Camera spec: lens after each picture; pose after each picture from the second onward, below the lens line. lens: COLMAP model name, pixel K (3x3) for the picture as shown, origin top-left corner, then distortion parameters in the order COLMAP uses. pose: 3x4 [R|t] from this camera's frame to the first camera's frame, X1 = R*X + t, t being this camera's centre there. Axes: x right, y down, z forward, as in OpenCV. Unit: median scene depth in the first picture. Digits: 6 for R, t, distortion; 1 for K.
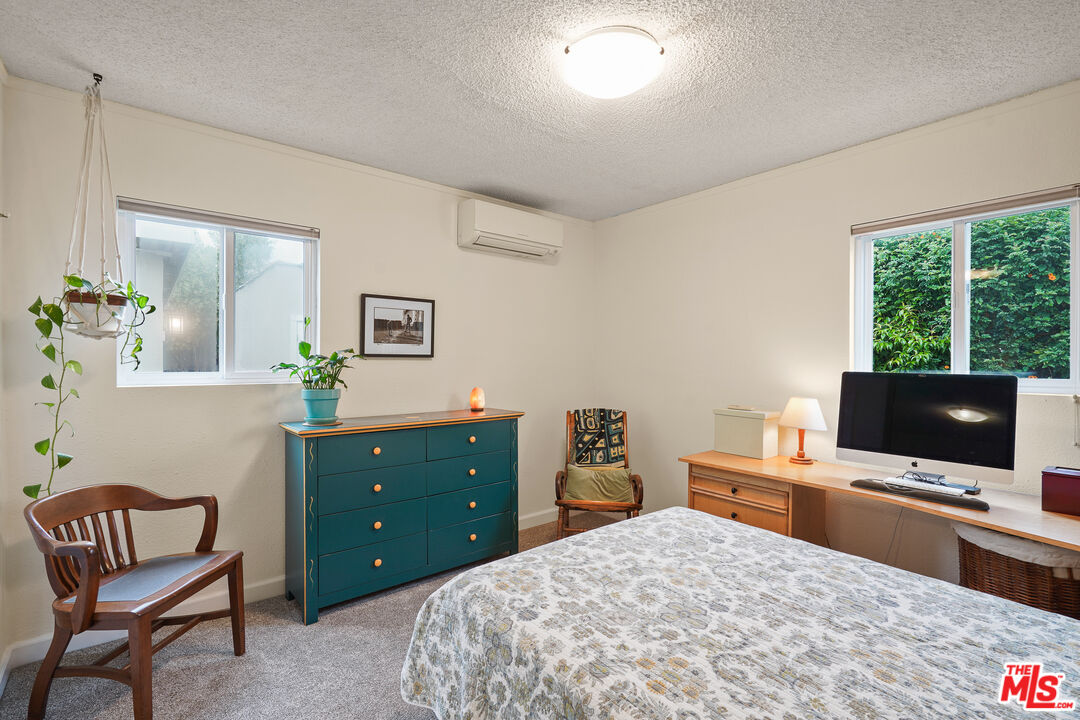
lens RADIAL K [[500.9, 0, 540.0], [0, 500.9, 360.0], [0, 0, 1]] dist [0.000611, -0.000008]
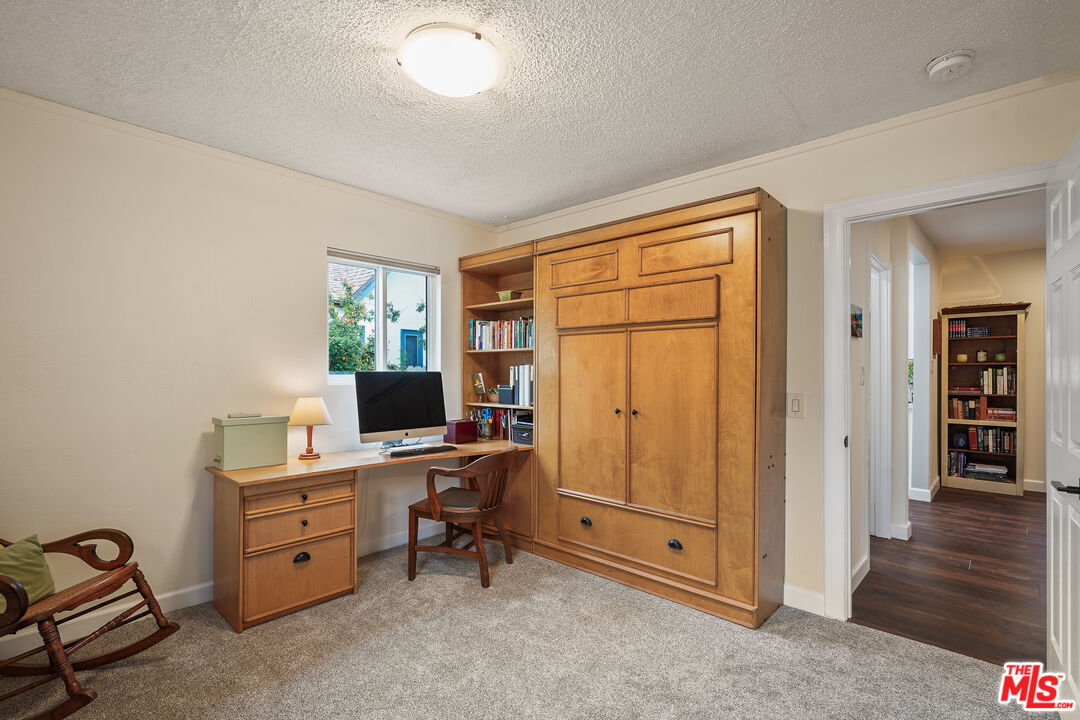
lens RADIAL K [[500.9, 0, 540.0], [0, 500.9, 360.0], [0, 0, 1]] dist [0.000611, -0.000008]
pose [[-0.138225, 0.013632, 0.990307, -0.612846], [0.001541, 0.999907, -0.013549, 0.009968], [-0.990400, -0.000347, -0.138234, 0.661708]]
